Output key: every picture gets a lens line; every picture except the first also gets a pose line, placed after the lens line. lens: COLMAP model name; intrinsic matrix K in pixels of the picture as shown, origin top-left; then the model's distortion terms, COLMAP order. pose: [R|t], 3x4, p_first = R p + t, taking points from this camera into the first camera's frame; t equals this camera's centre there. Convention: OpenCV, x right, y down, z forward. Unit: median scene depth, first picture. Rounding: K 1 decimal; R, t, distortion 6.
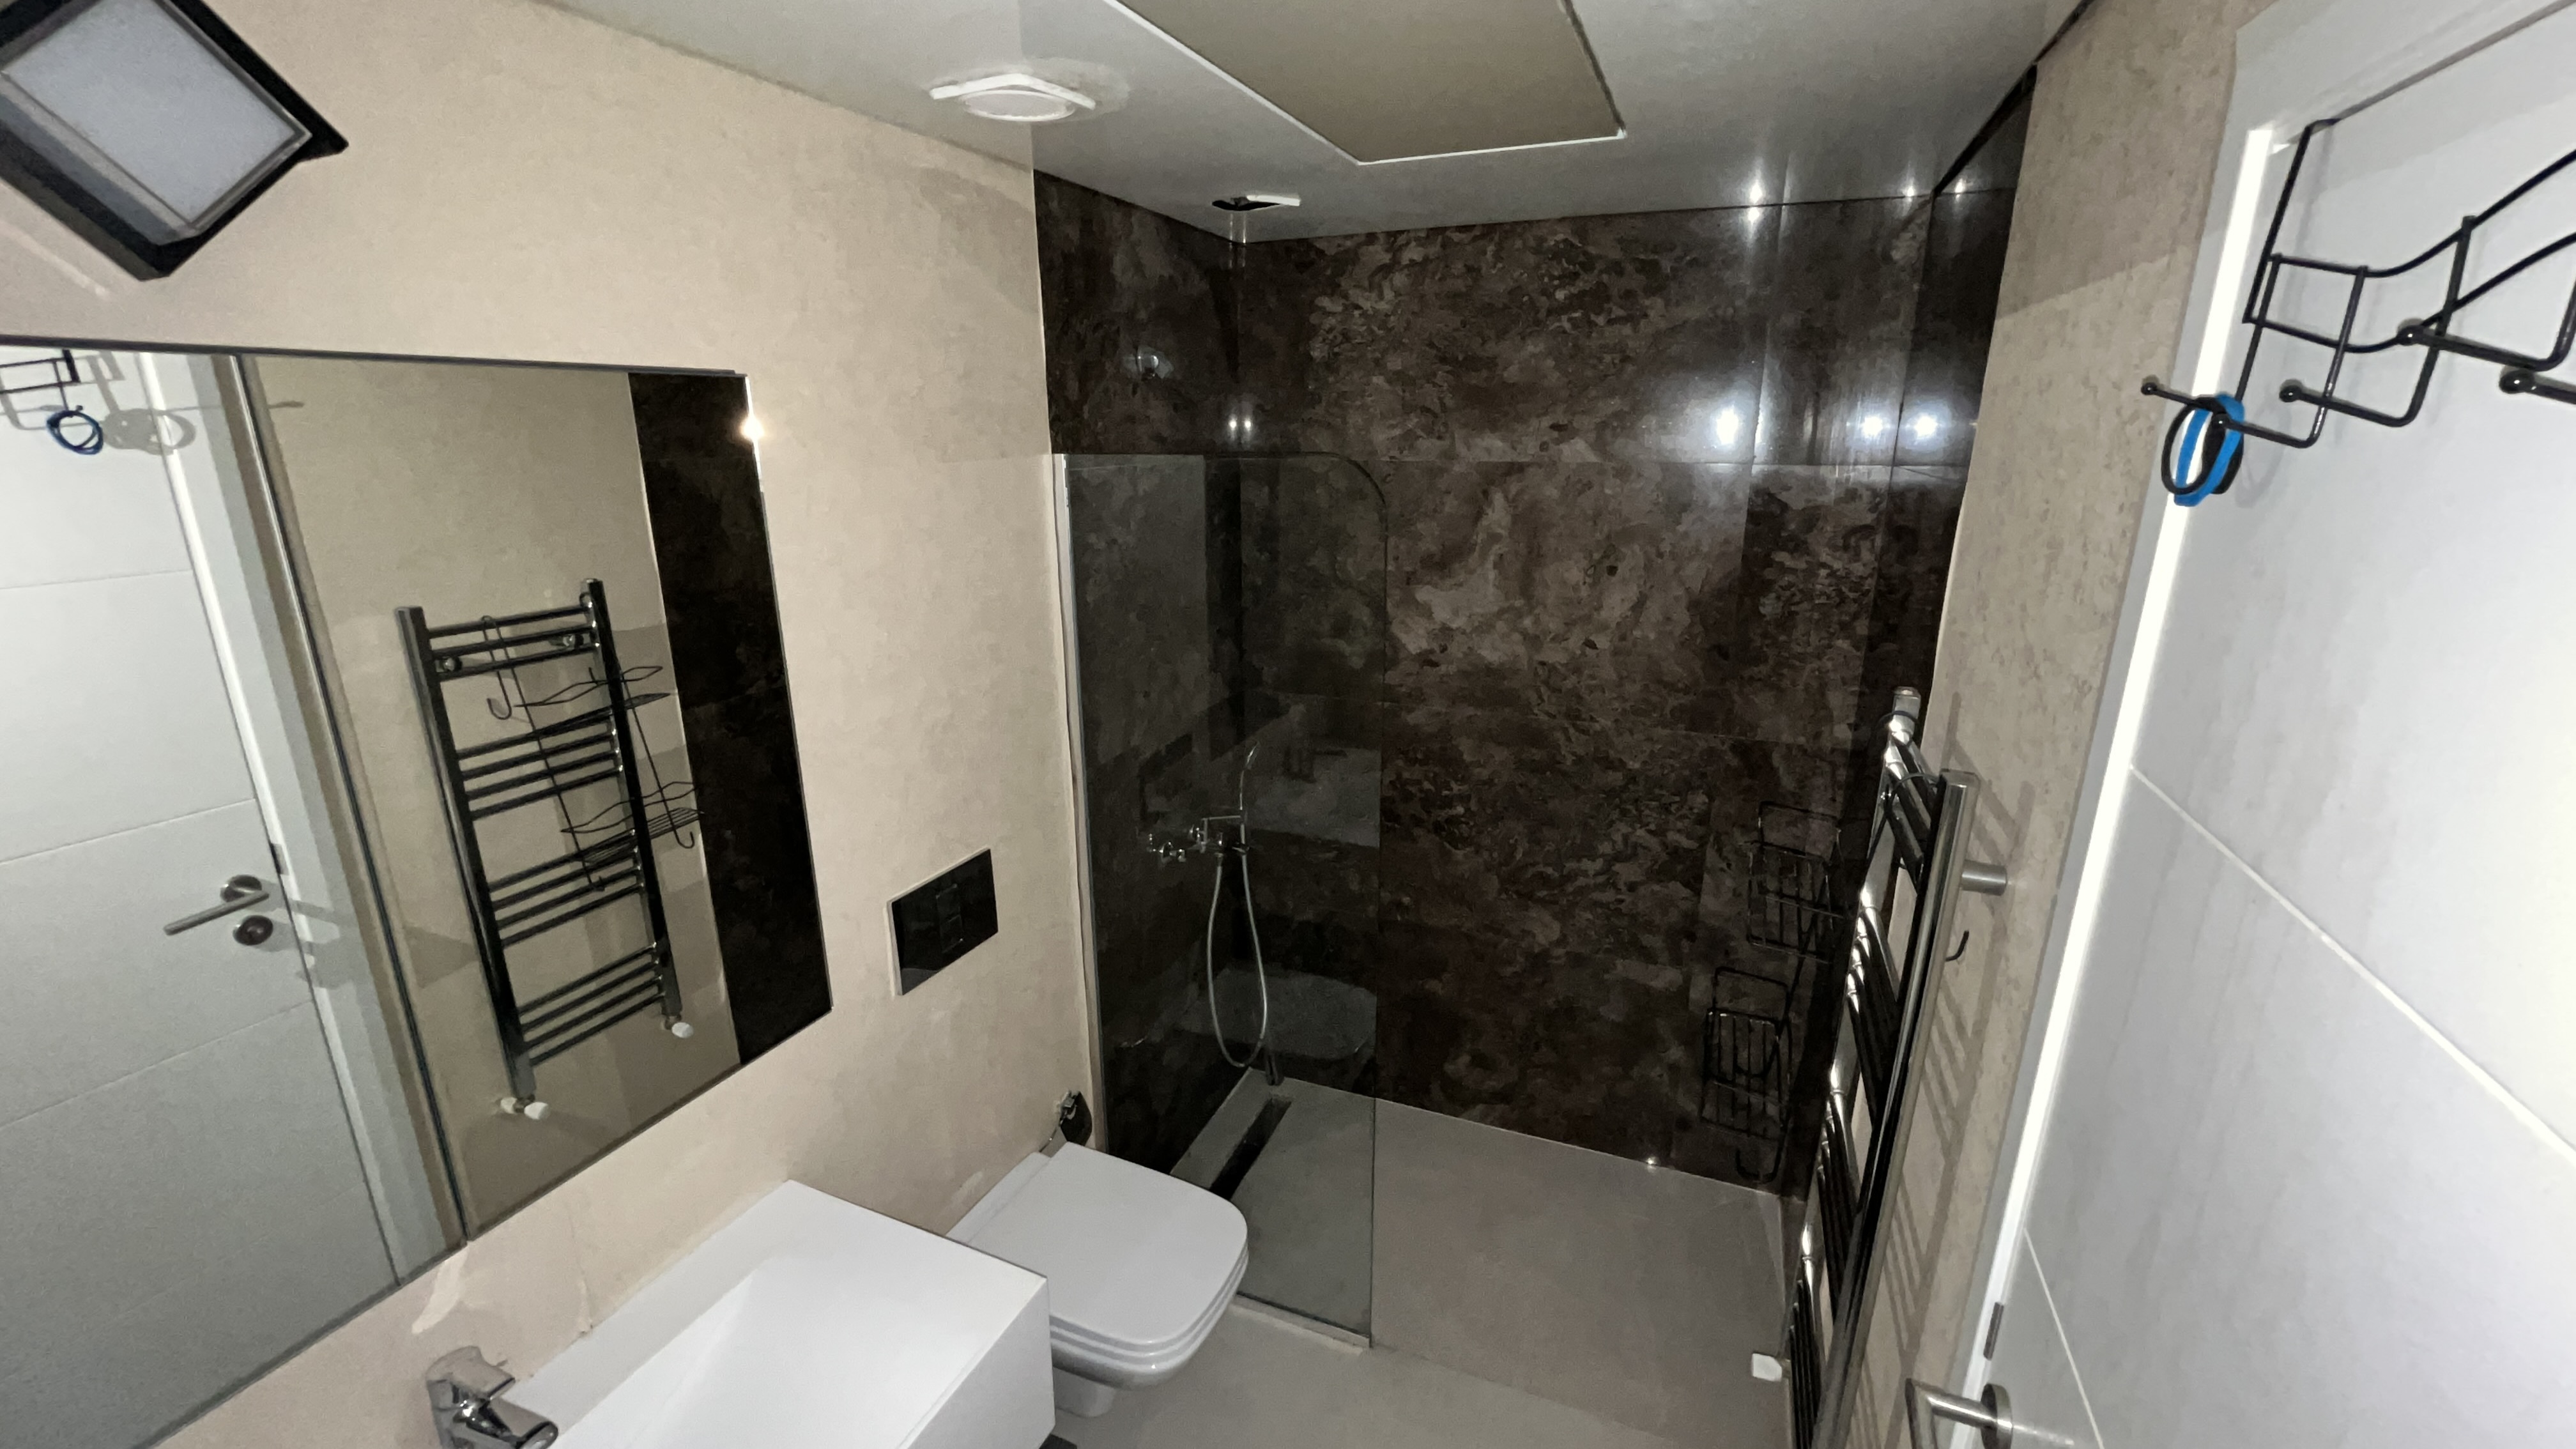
lens RADIAL K [[1049.5, 0, 1287.5], [0, 1049.5, 725.2], [0, 0, 1]] dist [-0.002914, 0.000245]
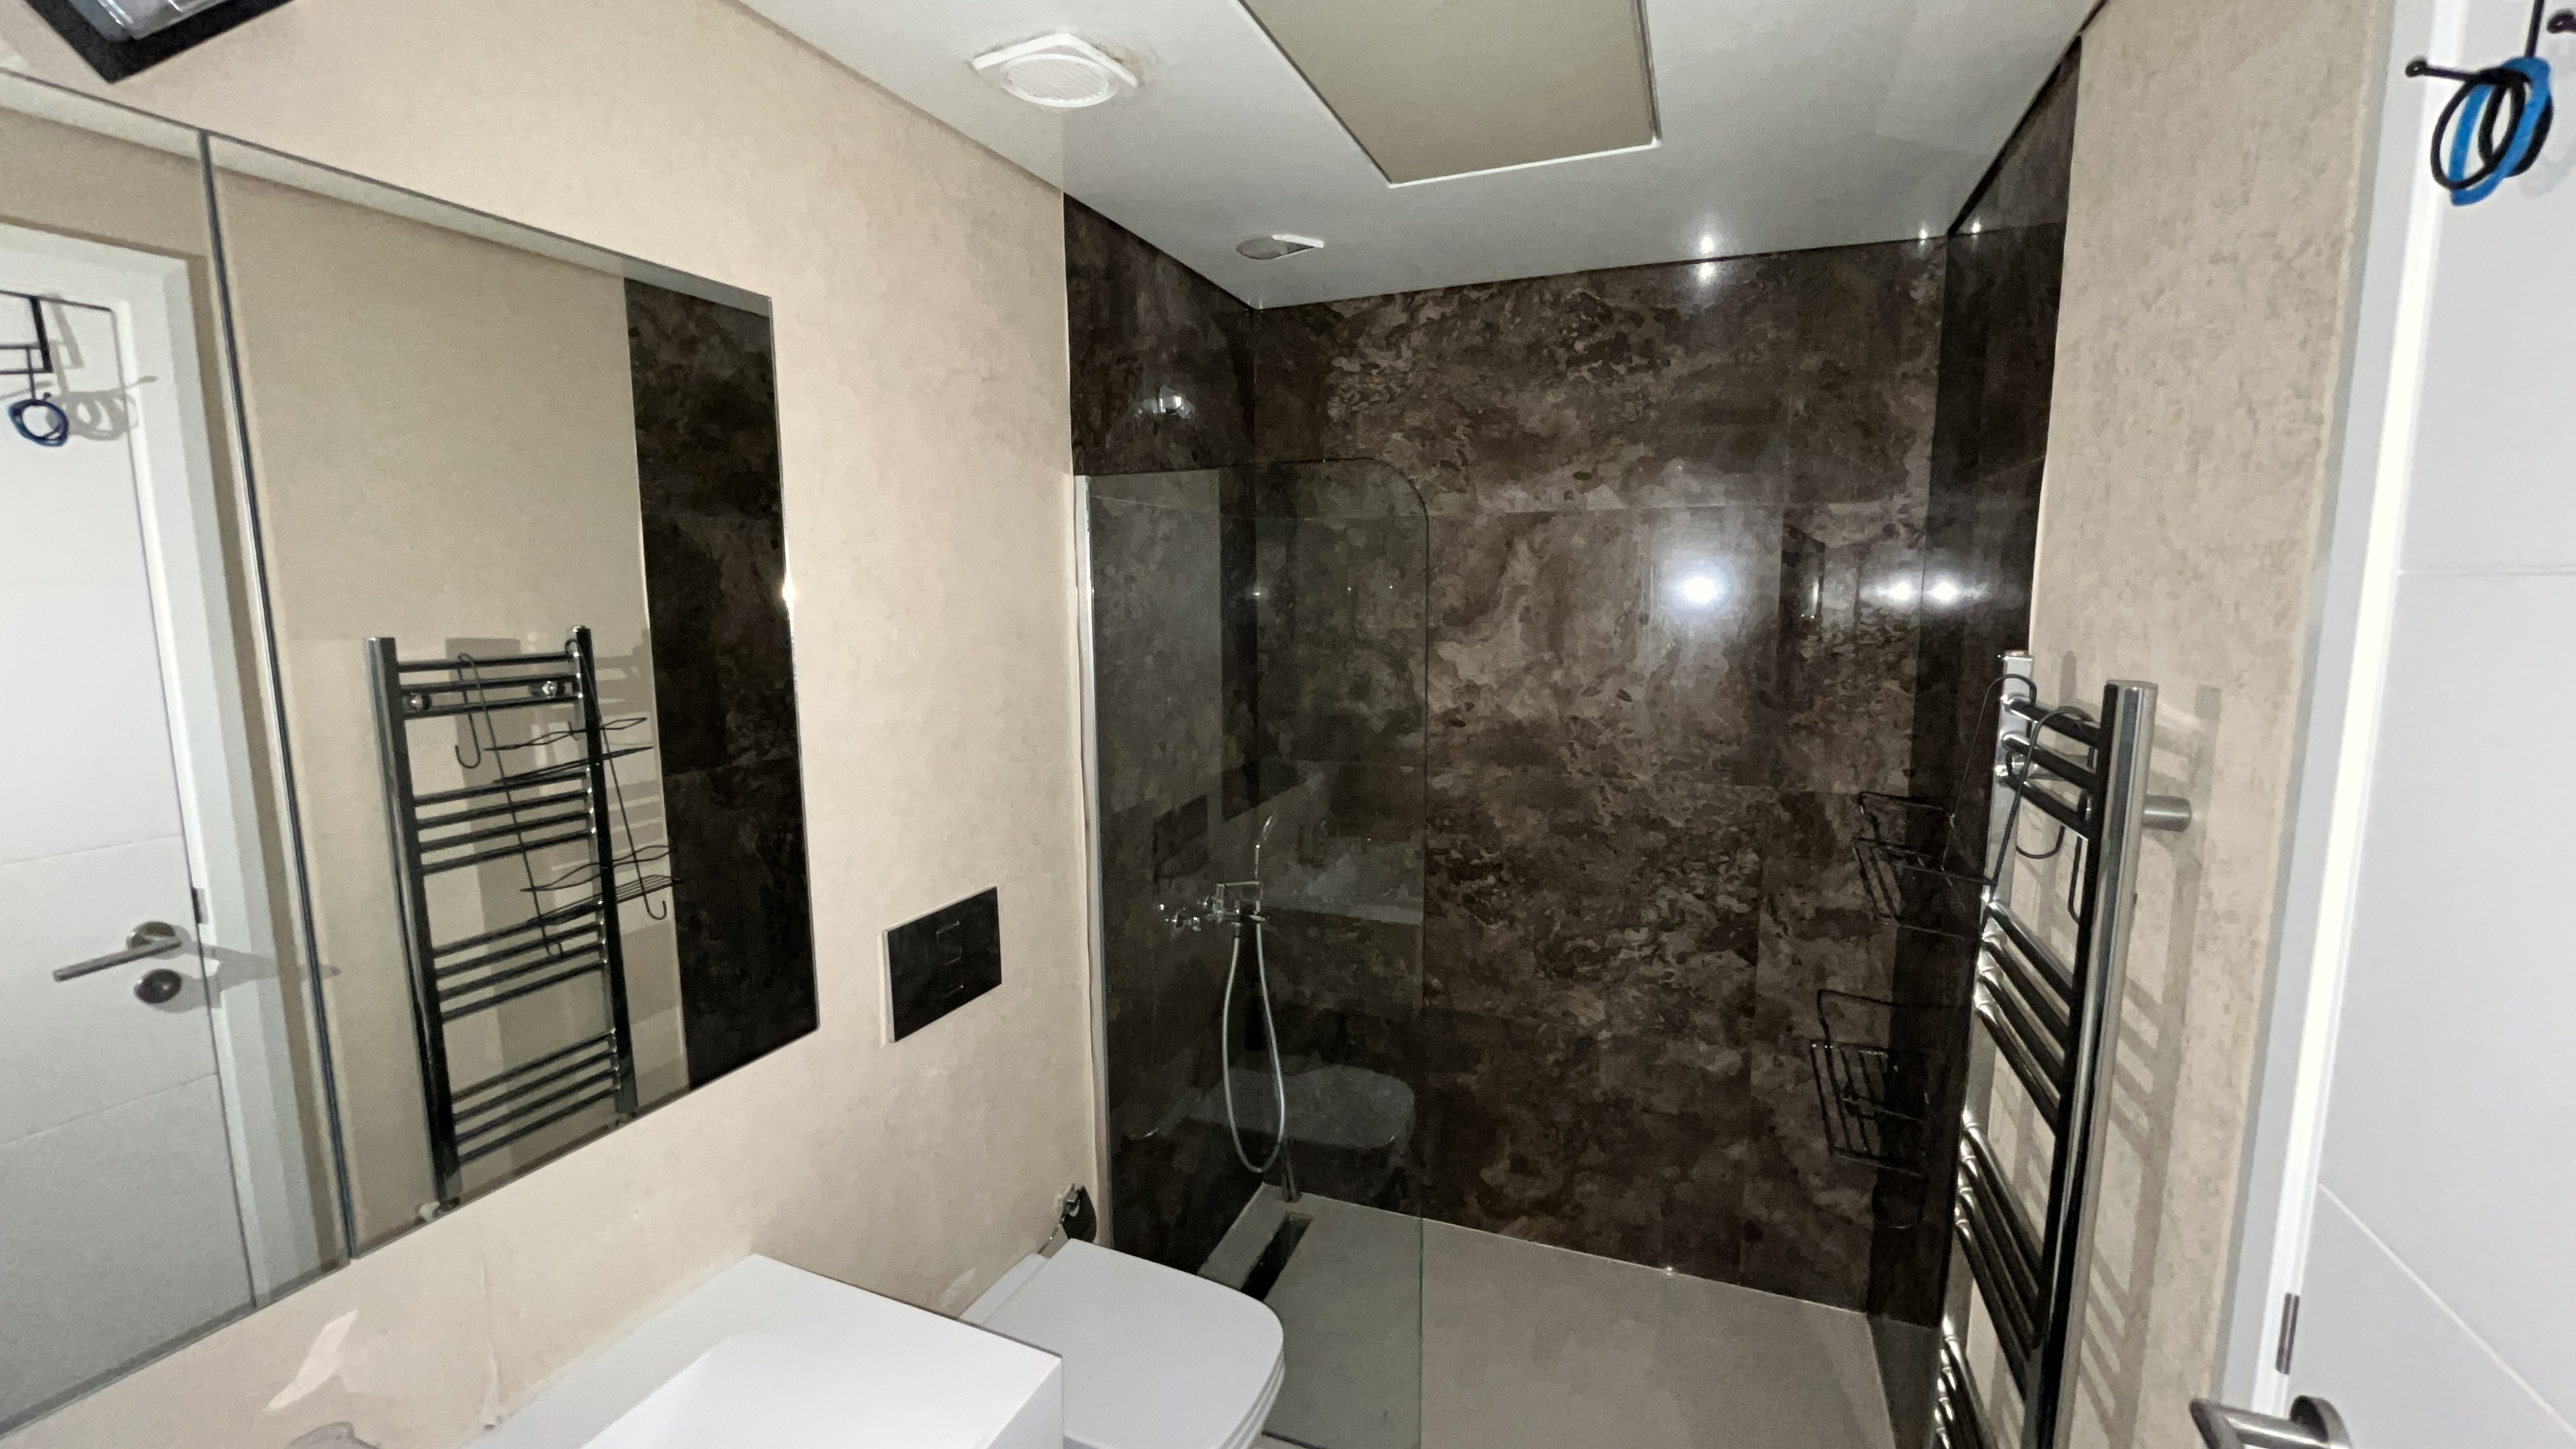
lens RADIAL K [[1049.5, 0, 1287.9], [0, 1049.5, 726.3], [0, 0, 1]] dist [-0.002914, 0.000245]
pose [[0.999869, -0.006111, 0.014967, -0.036605], [0.008207, 0.989504, -0.144270, 0.093268], [-0.013928, 0.144374, 0.989425, 0.064723]]
